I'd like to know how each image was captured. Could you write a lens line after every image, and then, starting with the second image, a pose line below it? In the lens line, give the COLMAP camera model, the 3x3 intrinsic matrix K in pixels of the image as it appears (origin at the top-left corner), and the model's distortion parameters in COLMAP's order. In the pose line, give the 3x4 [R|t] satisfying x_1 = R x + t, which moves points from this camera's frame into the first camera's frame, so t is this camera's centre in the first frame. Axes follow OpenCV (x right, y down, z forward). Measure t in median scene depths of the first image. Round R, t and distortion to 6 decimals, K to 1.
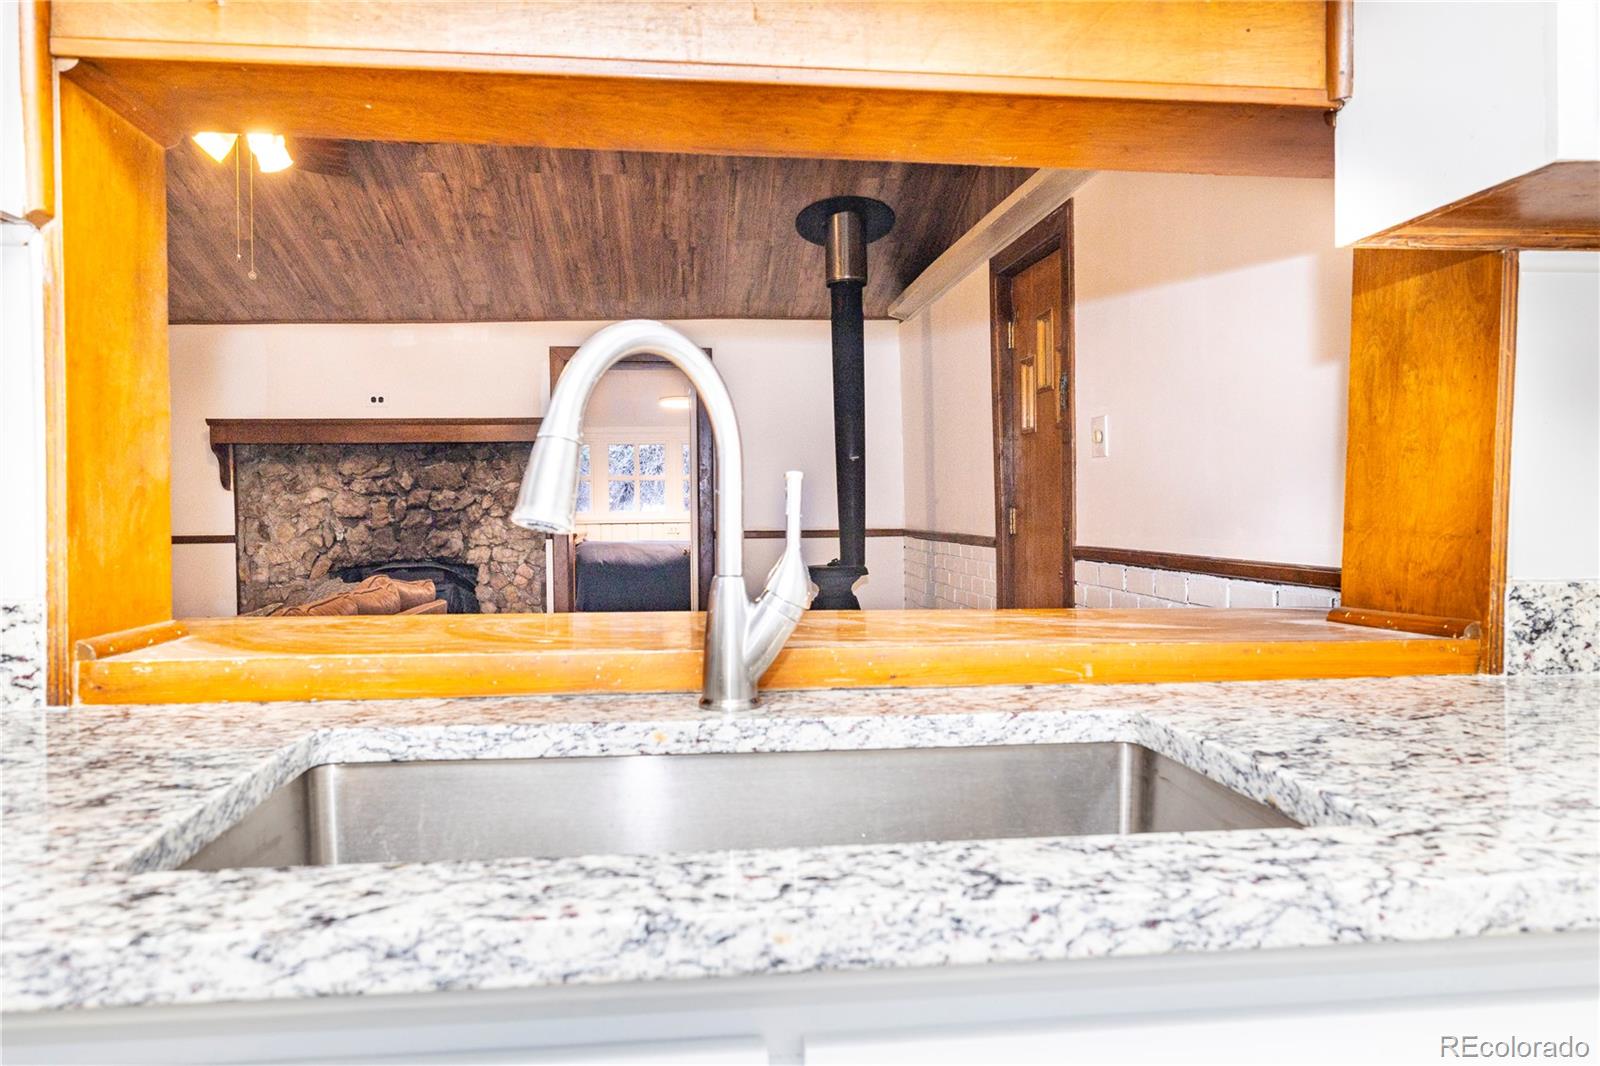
lens RADIAL K [[1195.0, 0, 800.0], [0, 1195.0, 533.0], [0, 0, 1]] dist [0.001046, -0.000805]
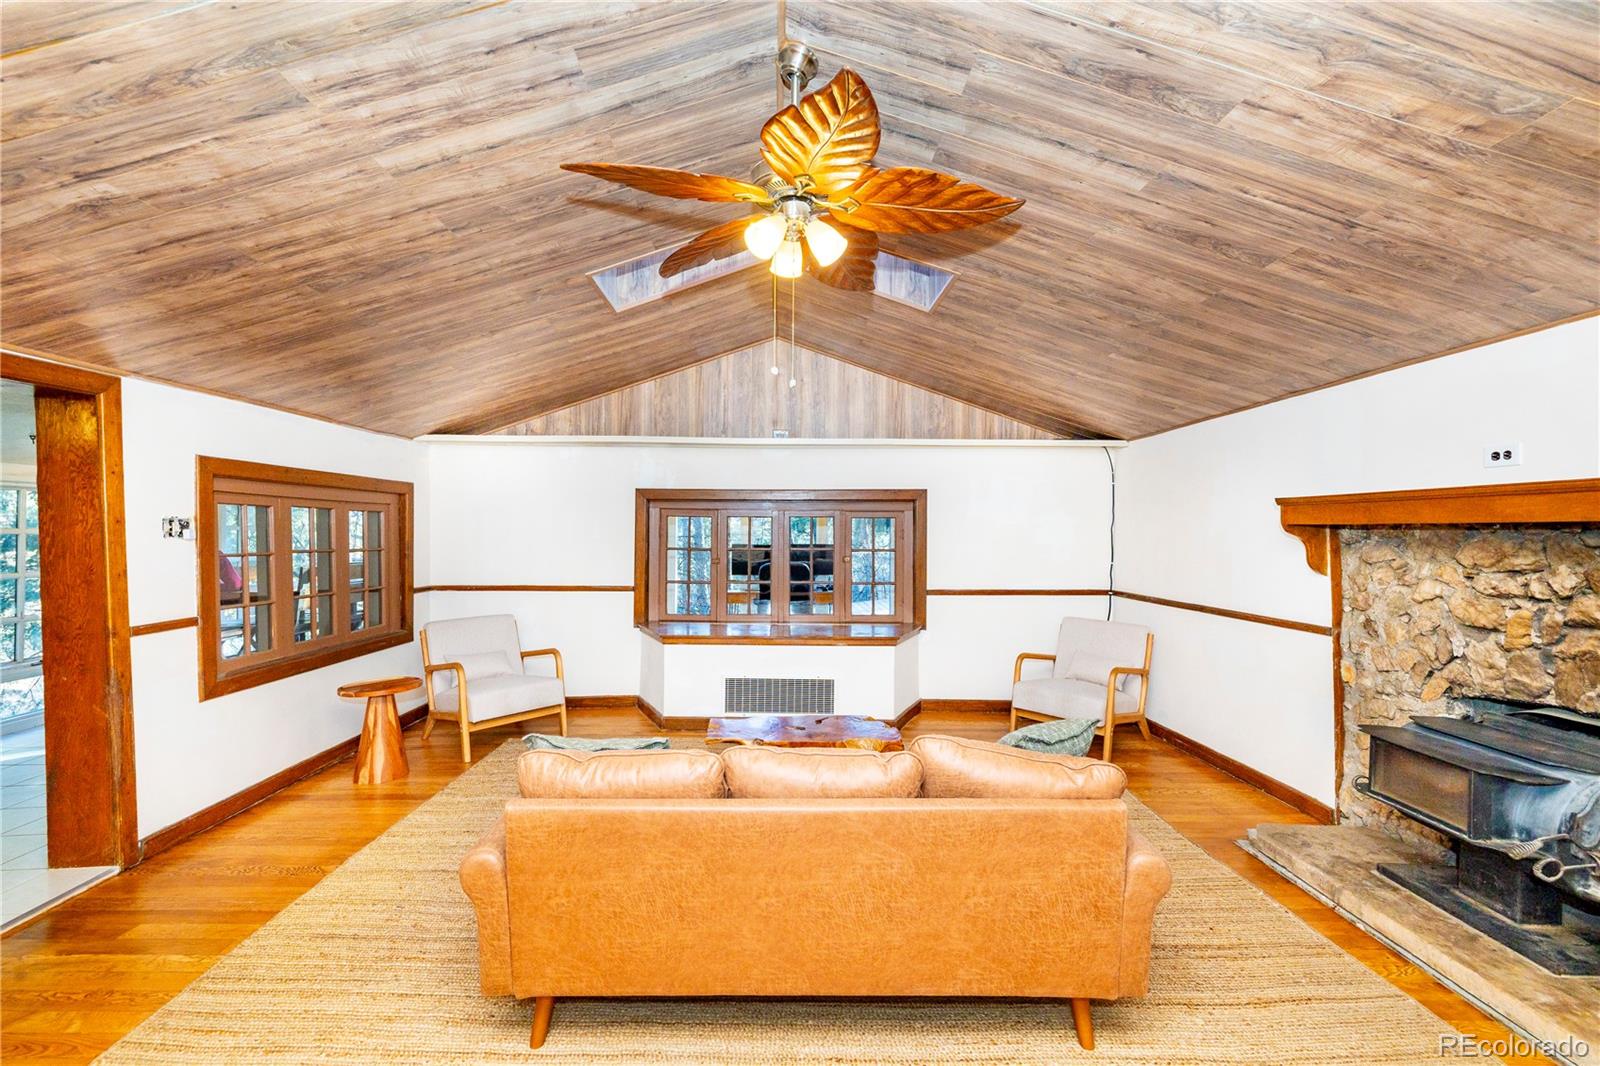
lens RADIAL K [[674.0, 0, 801.9], [0, 674.0, 522.9], [0, 0, 1]] dist [-0.001069, 0.000182]
pose [[-0.076040, -0.000503, -0.997105, 0.047457], [-0.028134, 0.999603, 0.001641, -0.063318], [0.996708, 0.028177, -0.076024, 0.636906]]
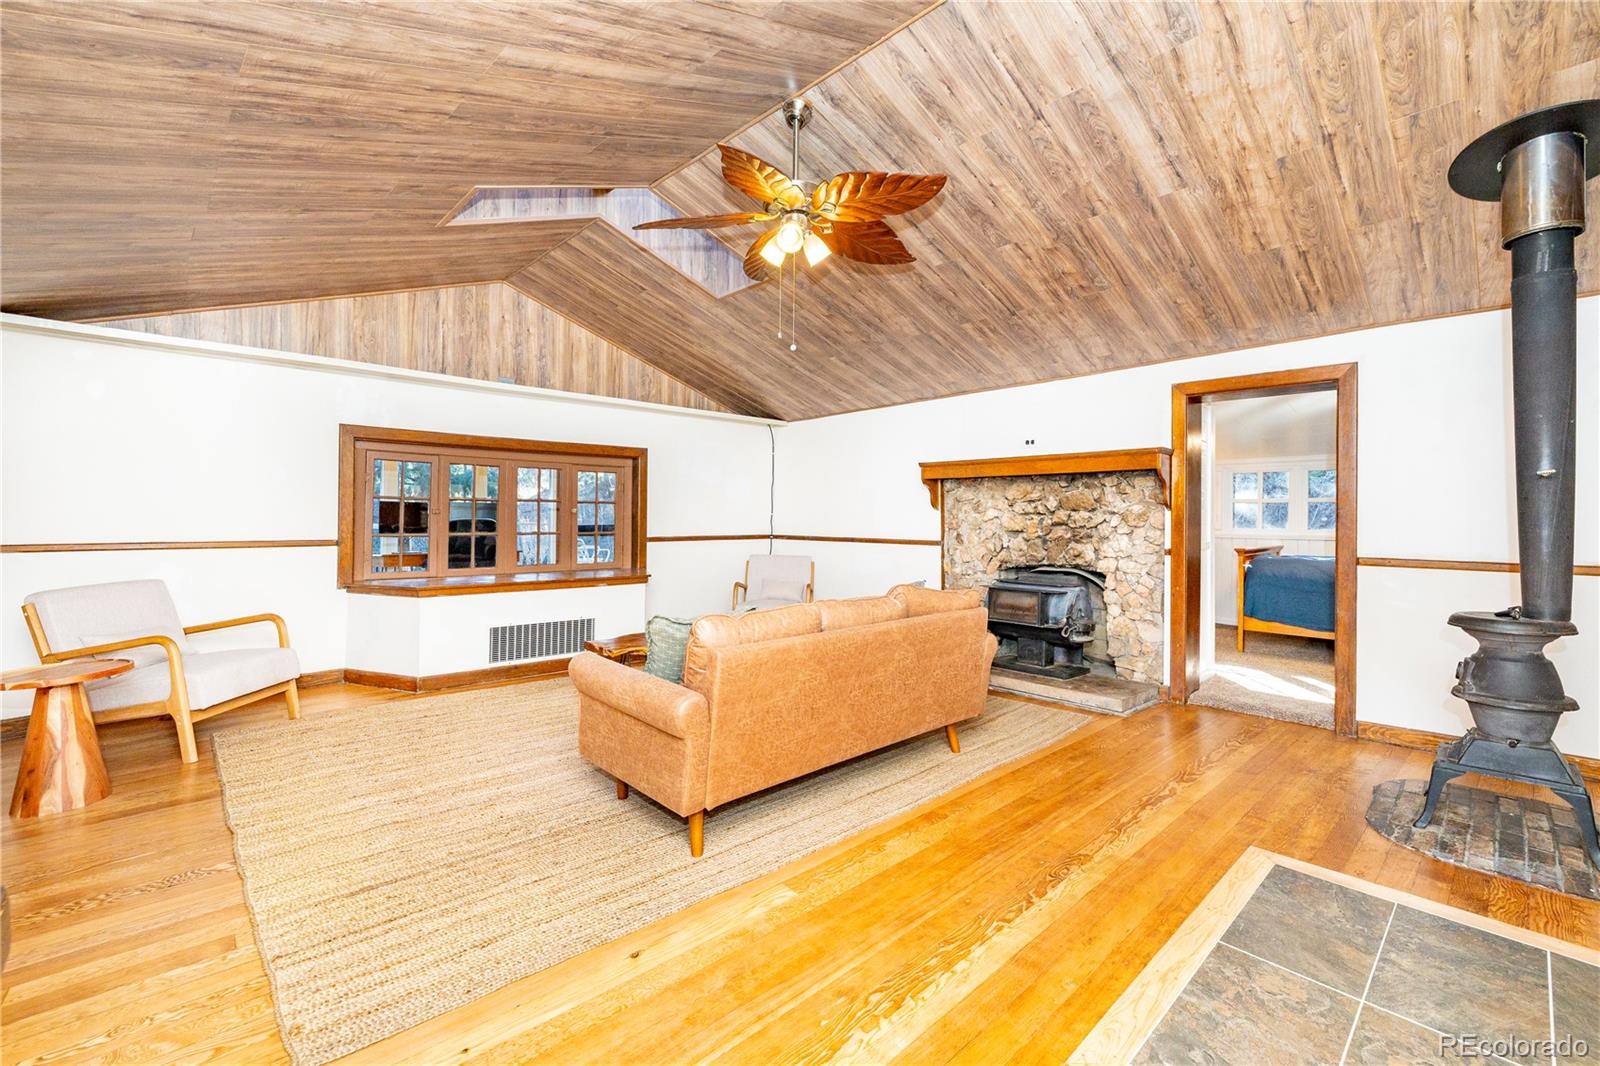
lens RADIAL K [[674.0, 0, 801.9], [0, 674.0, 522.9], [0, 0, 1]] dist [-0.001069, 0.000182]
pose [[0.615916, 0.021882, -0.787508, 0.077793], [-0.030787, 0.999519, 0.003694, -0.017463], [0.787210, 0.021970, 0.616294, 0.342229]]
